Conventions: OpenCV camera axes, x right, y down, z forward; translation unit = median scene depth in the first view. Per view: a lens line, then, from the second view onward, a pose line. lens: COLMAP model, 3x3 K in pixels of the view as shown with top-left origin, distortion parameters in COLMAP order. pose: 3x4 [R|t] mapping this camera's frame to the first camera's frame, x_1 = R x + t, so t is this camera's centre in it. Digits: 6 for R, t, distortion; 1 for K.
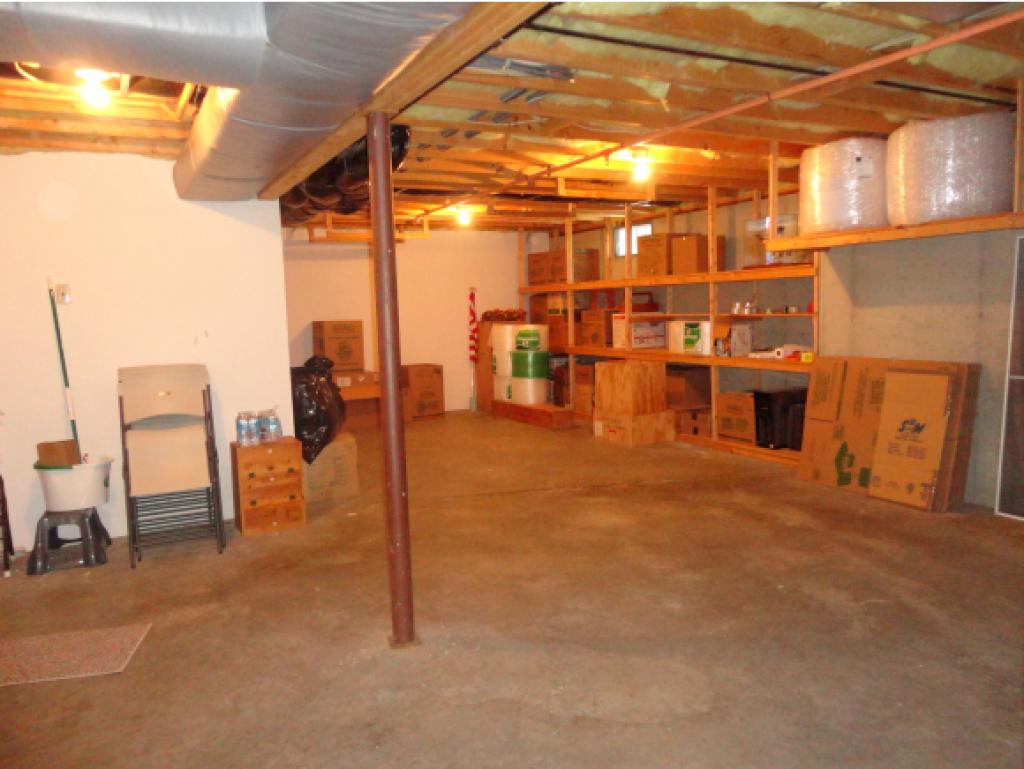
lens RADIAL K [[742.3, 0, 512.0], [0, 742.3, 384.5], [0, 0, 1]] dist [0.003136, 0.003516]
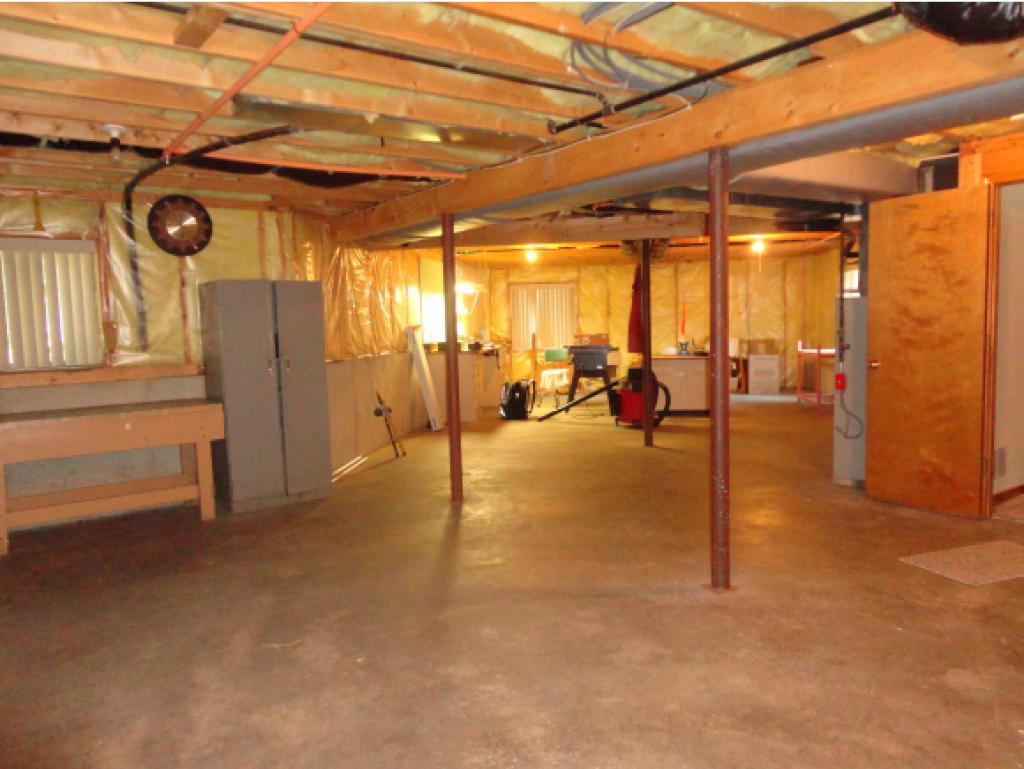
lens RADIAL K [[742.3, 0, 512.0], [0, 742.3, 384.5], [0, 0, 1]] dist [0.003136, 0.003516]
pose [[-0.988221, 0.078871, -0.131141, 0.283080], [0.051741, 0.978692, 0.198710, -0.202612], [0.144019, 0.189584, -0.971245, 1.840888]]
